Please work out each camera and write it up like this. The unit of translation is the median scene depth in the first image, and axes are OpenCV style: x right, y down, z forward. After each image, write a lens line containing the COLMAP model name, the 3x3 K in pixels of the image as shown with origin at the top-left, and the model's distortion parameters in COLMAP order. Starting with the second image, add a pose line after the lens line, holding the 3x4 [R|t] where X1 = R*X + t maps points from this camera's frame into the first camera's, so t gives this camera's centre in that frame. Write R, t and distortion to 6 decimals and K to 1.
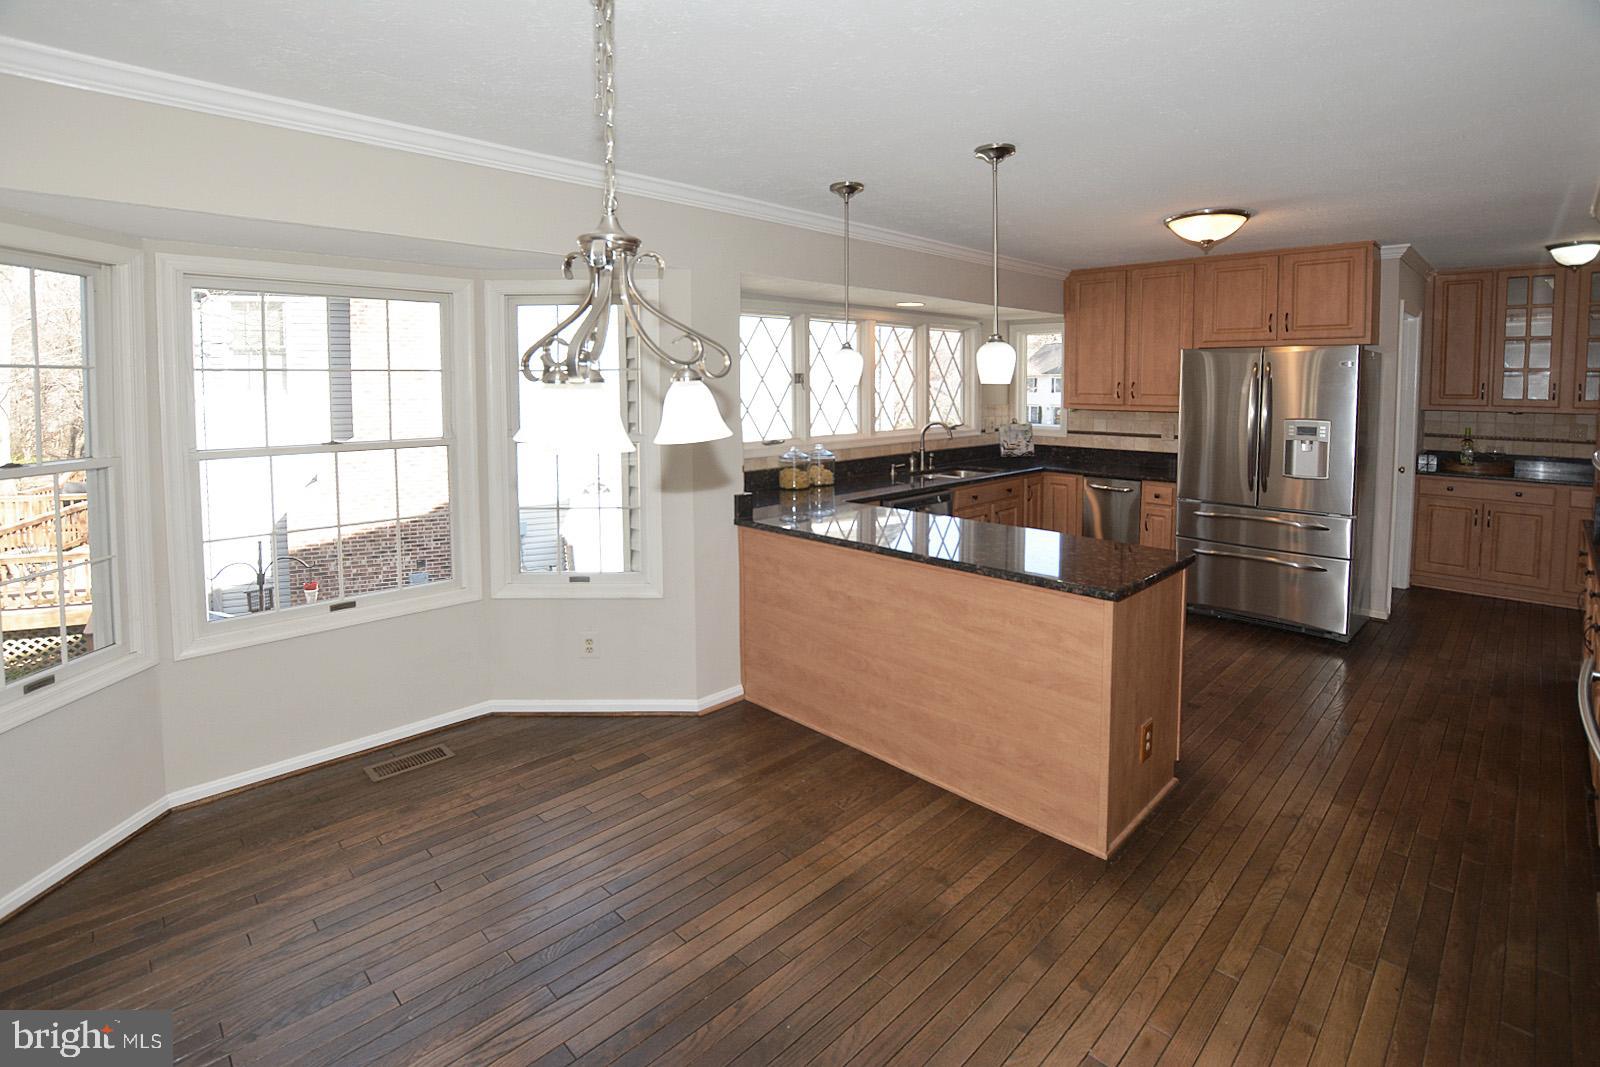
lens RADIAL K [[741.7, 0, 796.7], [0, 741.7, 419.5], [0, 0, 1]] dist [-0.021614, 0.000419]
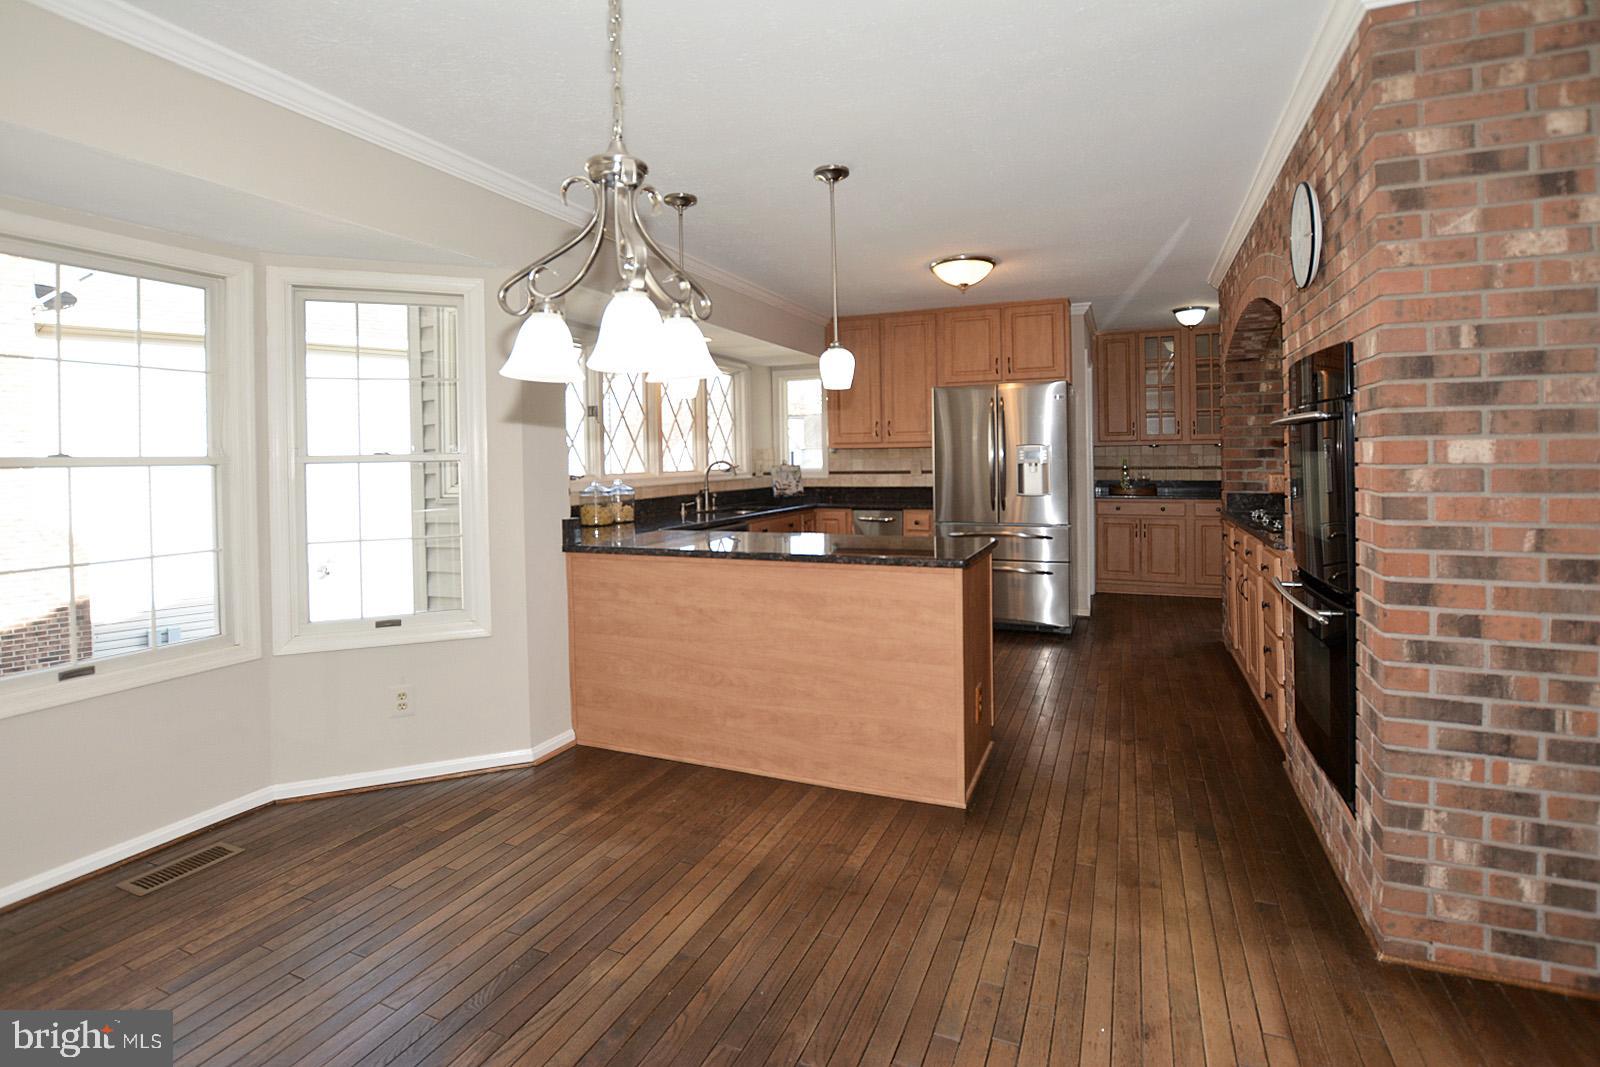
lens RADIAL K [[773.2, 0, 802.5], [0, 773.2, 458.9], [0, 0, 1]] dist [-0.023130, 0.000227]
pose [[0.925451, -0.029906, 0.377686, -0.193681], [0.048897, 0.997971, -0.040790, 0.092605], [-0.375700, 0.056217, 0.925035, -0.008944]]
